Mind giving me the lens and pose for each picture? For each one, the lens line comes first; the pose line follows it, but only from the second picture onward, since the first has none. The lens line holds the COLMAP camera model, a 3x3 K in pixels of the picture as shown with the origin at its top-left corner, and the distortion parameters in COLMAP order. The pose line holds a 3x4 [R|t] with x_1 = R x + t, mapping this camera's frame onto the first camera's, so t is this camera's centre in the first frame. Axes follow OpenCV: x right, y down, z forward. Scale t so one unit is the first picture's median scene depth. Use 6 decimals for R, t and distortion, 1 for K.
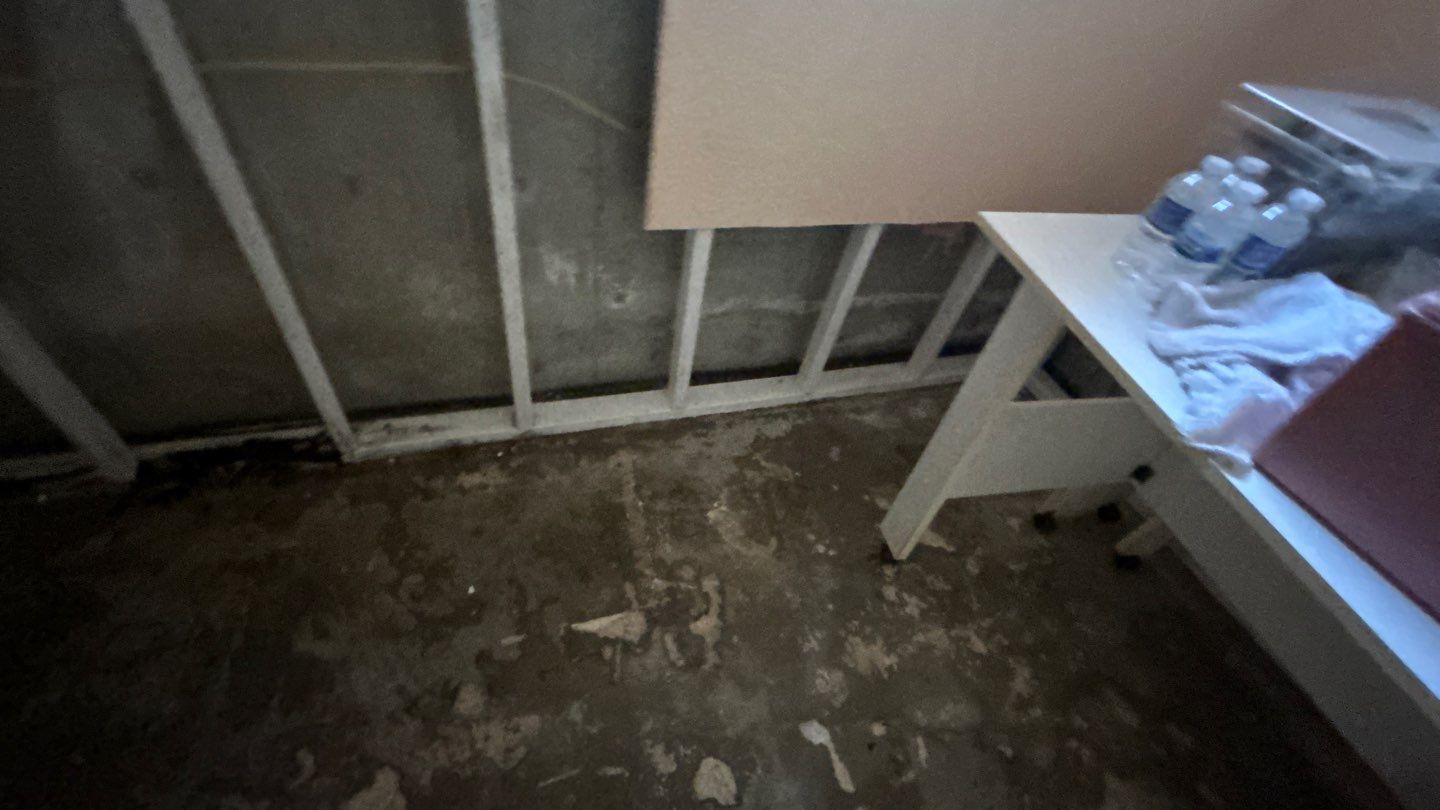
lens RADIAL K [[582.3, 0, 720.0], [0, 582.3, 405.0], [0, 0, 1]] dist [-0.000570, 0.000343]
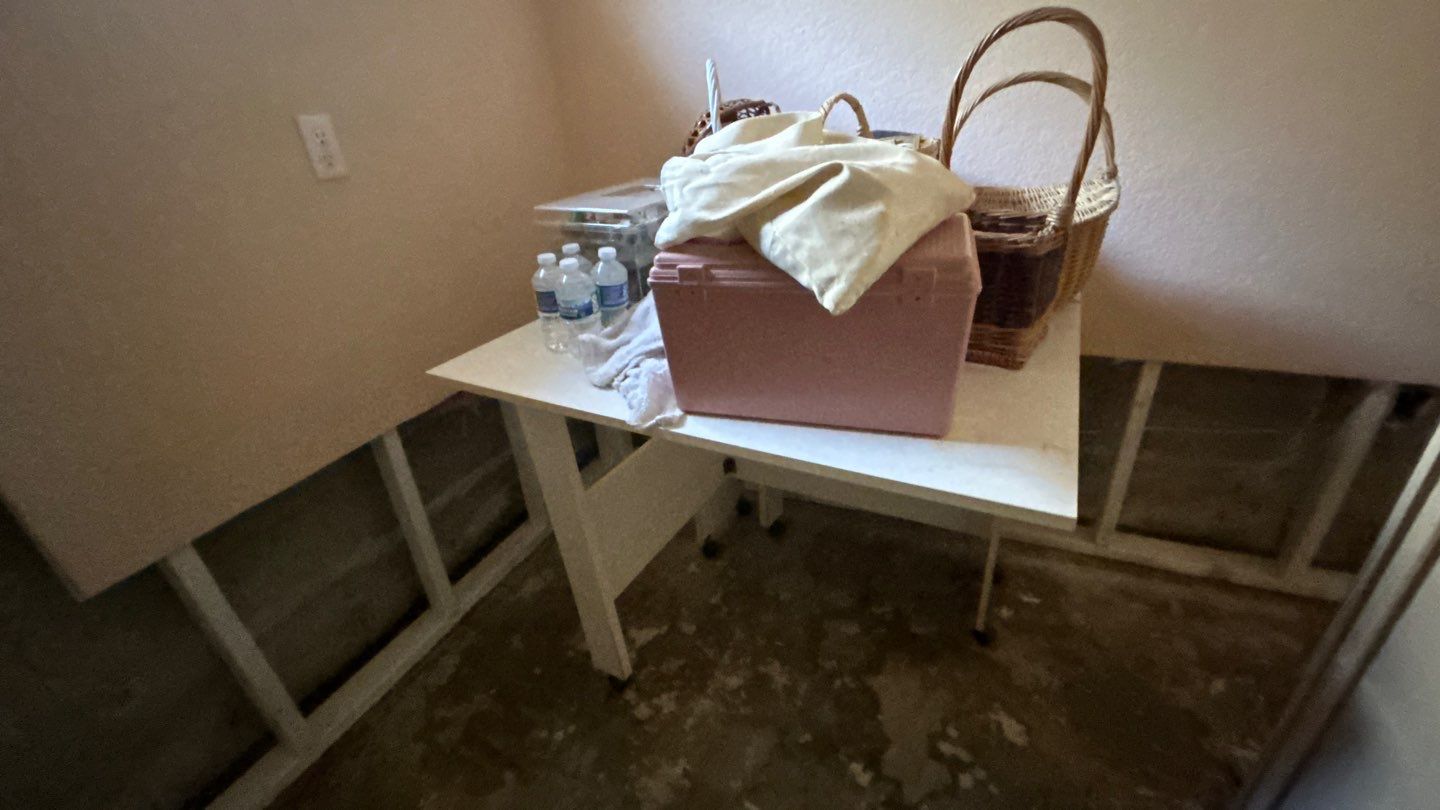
lens RADIAL K [[585.2, 0, 720.0], [0, 585.2, 405.0], [0, 0, 1]] dist [0.000898, 0.000394]
pose [[0.642963, -0.521197, 0.561206, 0.100426], [0.663411, 0.745157, -0.068023, 0.101086], [-0.382733, 0.416047, 0.824876, -0.058841]]
